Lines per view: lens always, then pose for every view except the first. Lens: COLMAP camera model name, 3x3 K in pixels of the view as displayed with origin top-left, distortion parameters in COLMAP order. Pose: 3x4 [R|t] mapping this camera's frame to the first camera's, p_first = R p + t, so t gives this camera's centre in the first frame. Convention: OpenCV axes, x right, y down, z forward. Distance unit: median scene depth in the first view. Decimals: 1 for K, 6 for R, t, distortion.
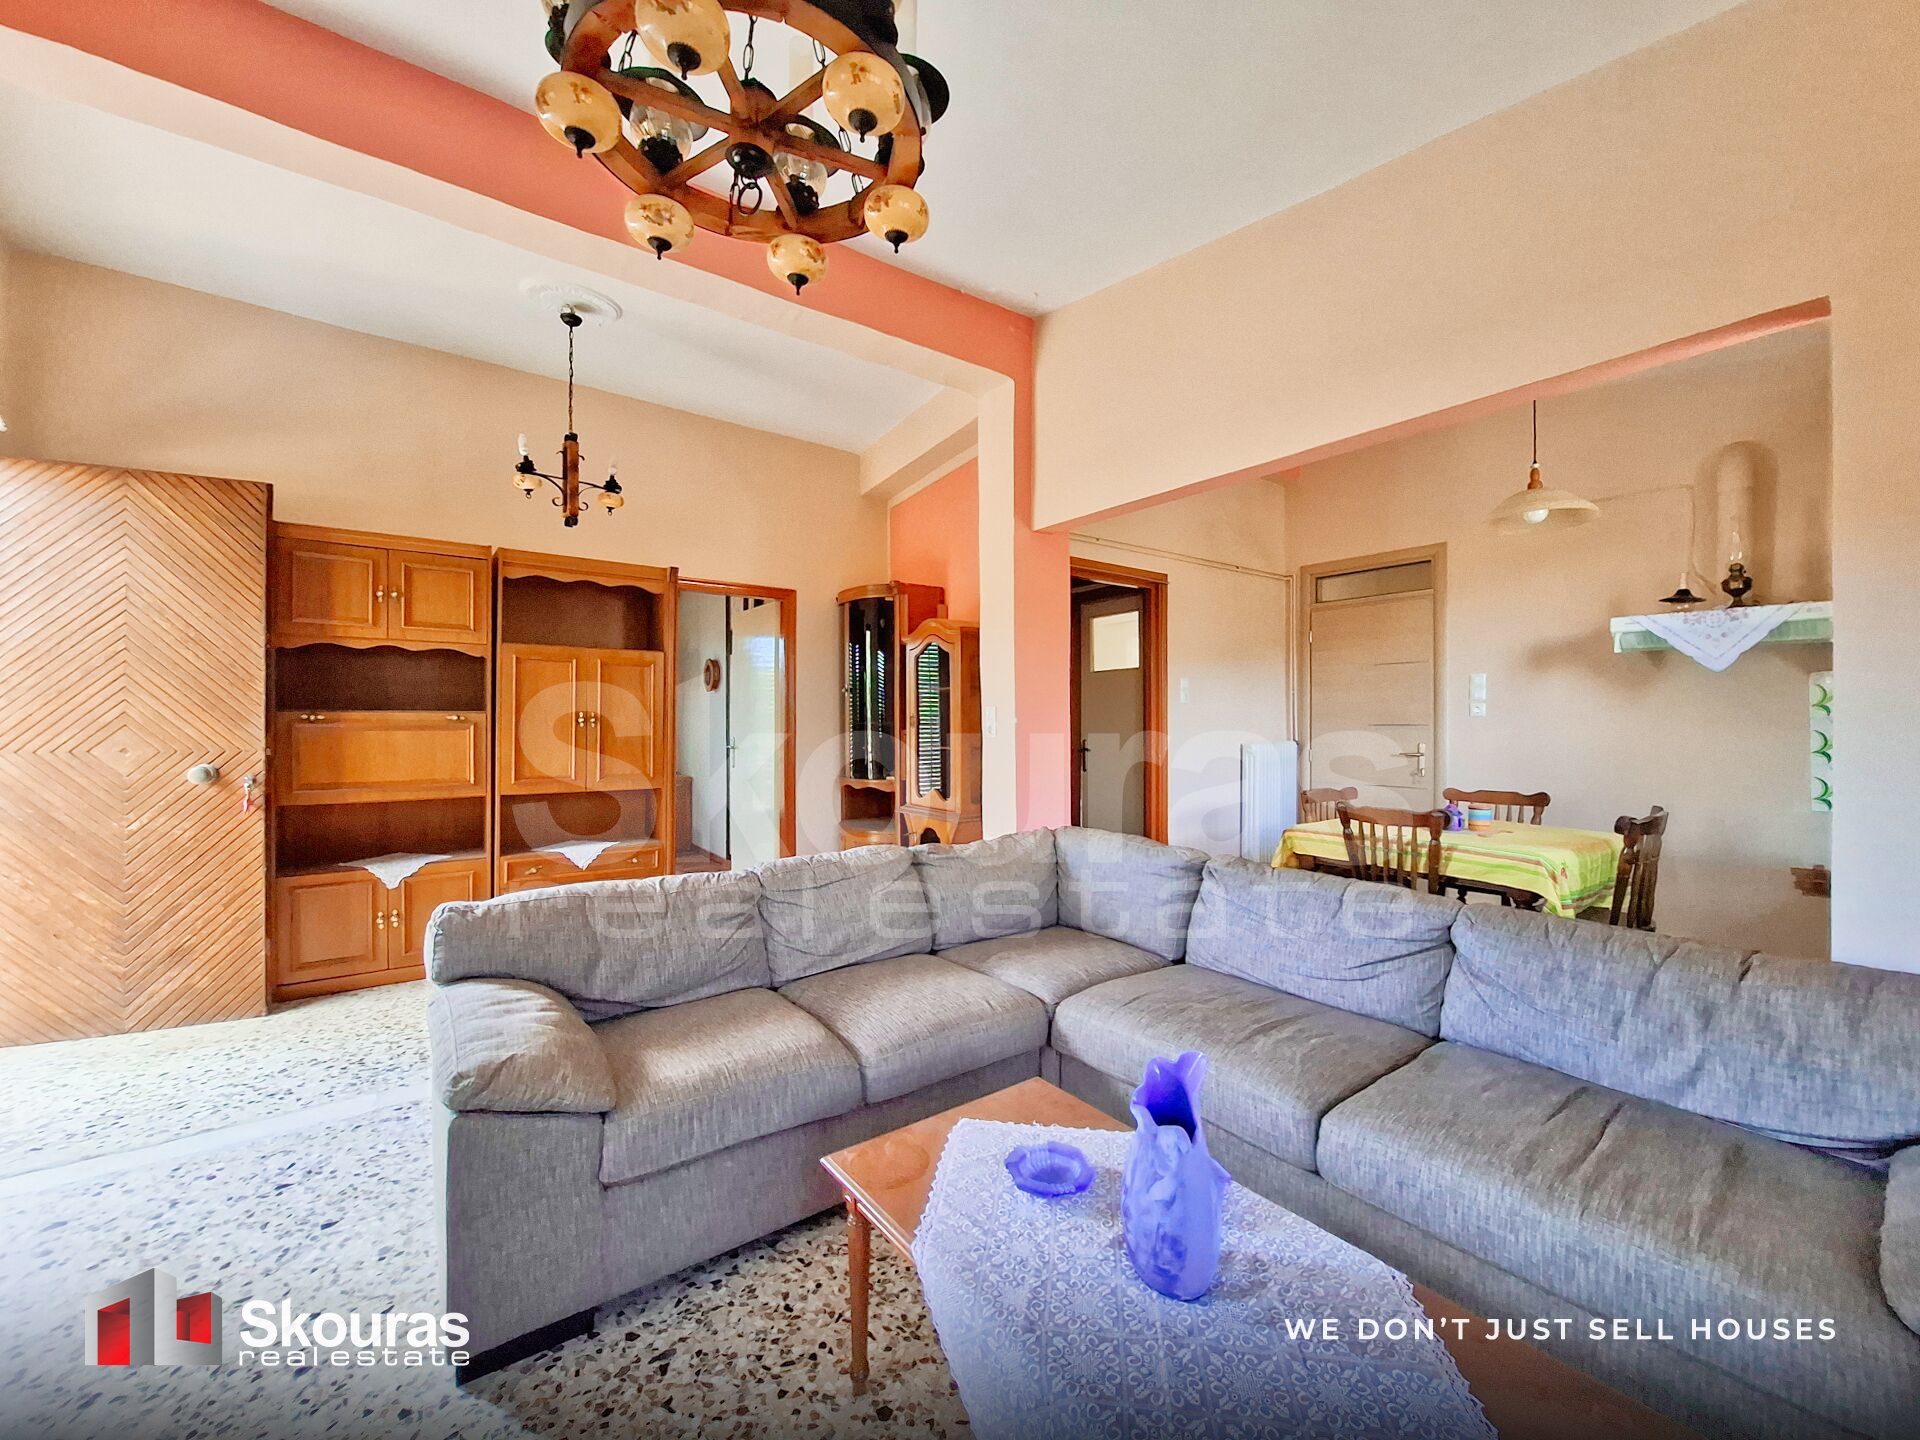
lens RADIAL K [[775.5, 0, 951.6], [0, 775.5, 726.9], [0, 0, 1]] dist [-0.013409, 0.001408]
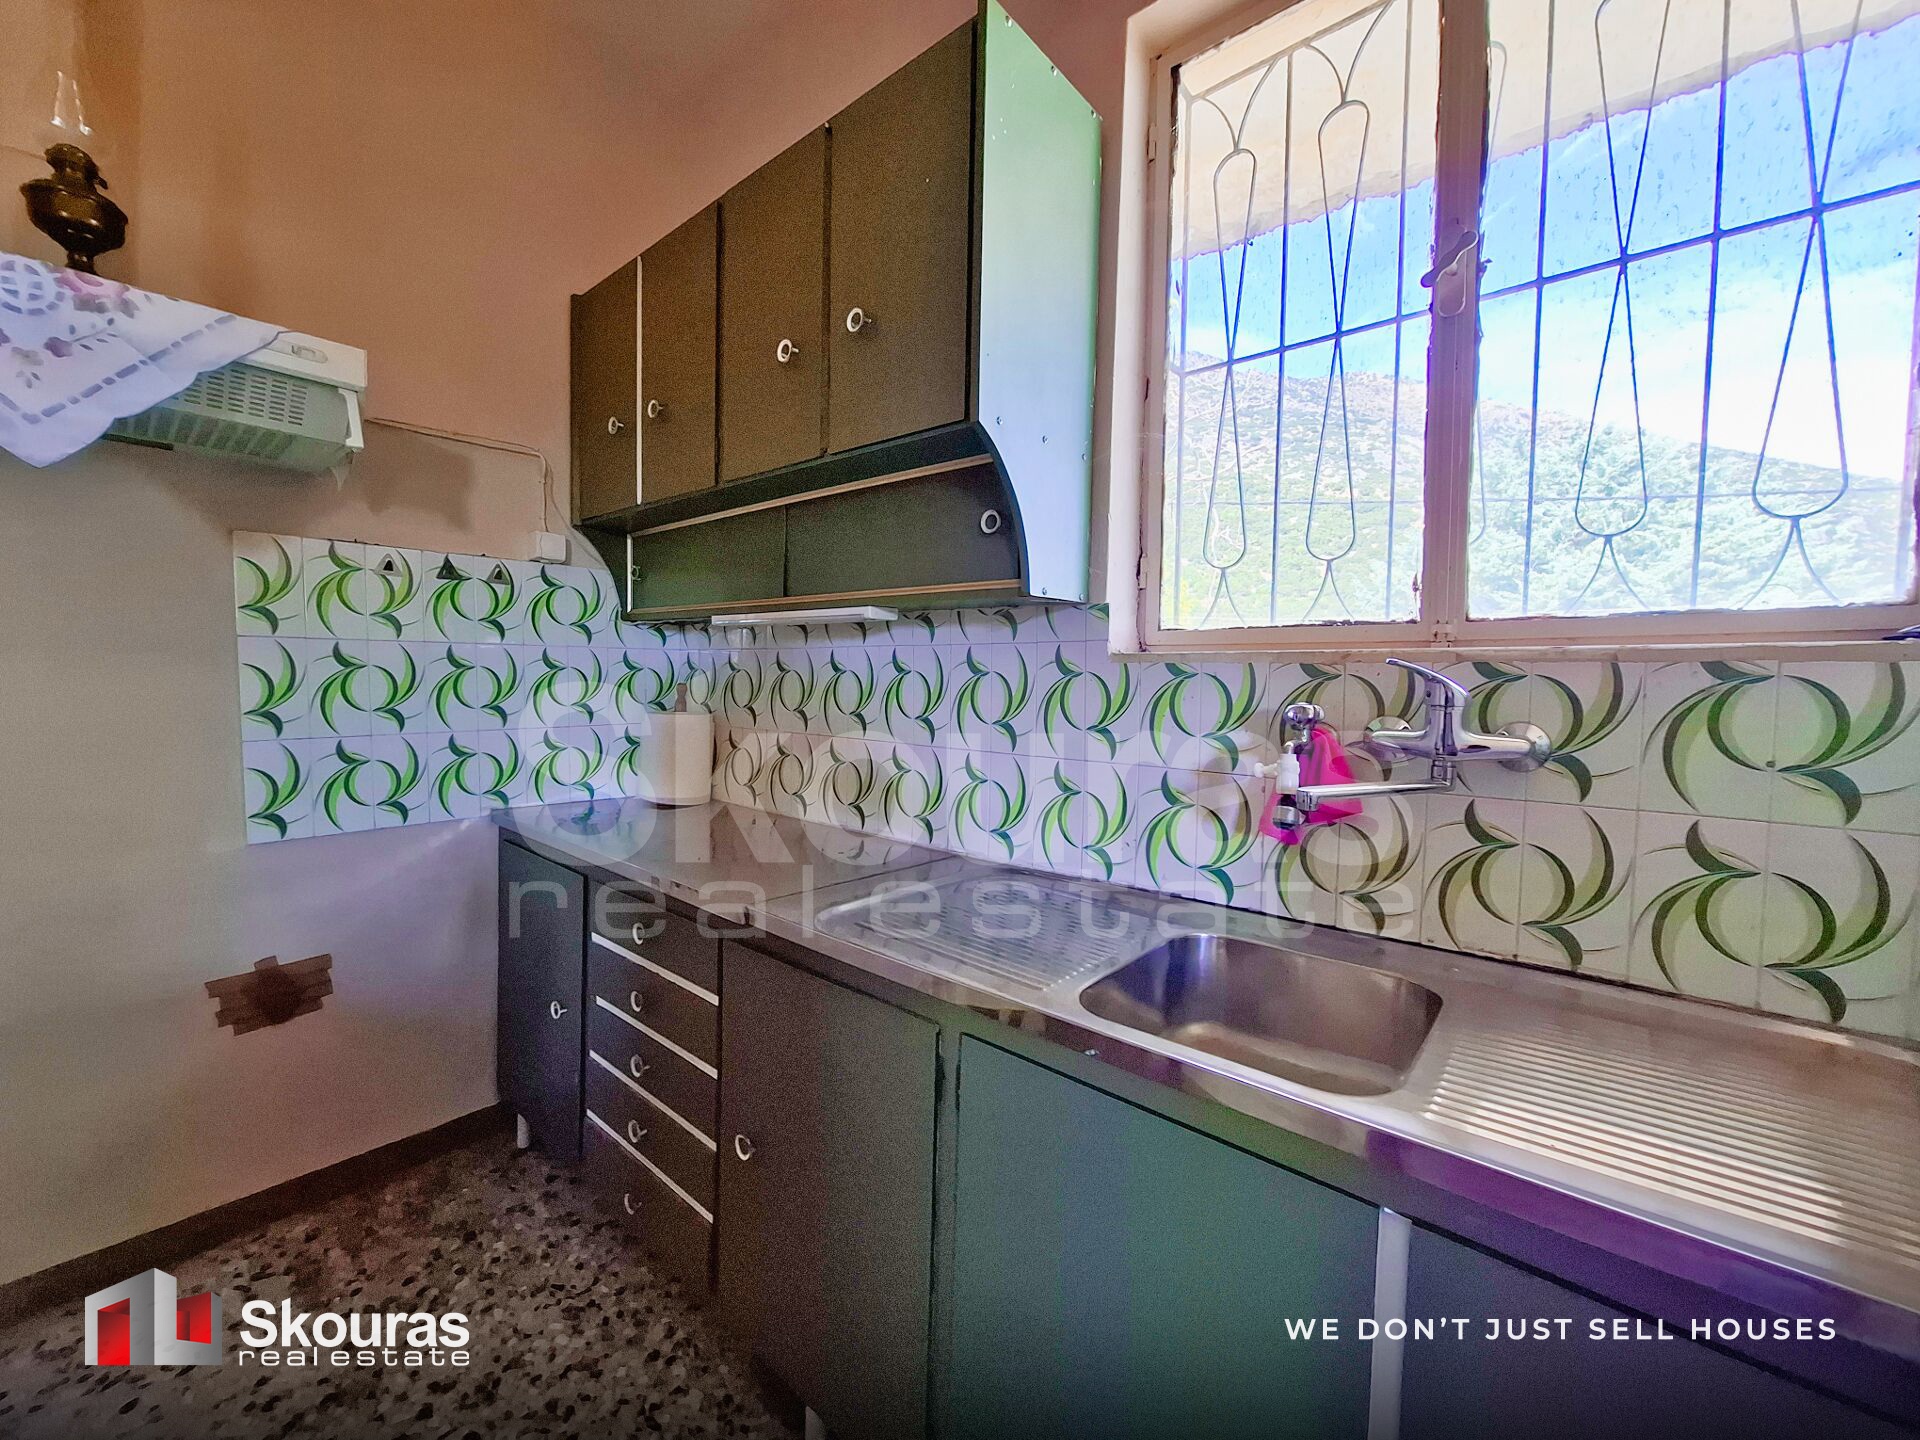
lens RADIAL K [[775.5, 0, 962.6], [0, 775.5, 718.9], [0, 0, 1]] dist [-0.013409, 0.001408]
pose [[-0.213512, -0.052807, 0.975512, 0.609321], [-0.006651, 0.998593, 0.052600, 0.010138], [-0.976918, 0.004743, -0.213563, 0.693151]]
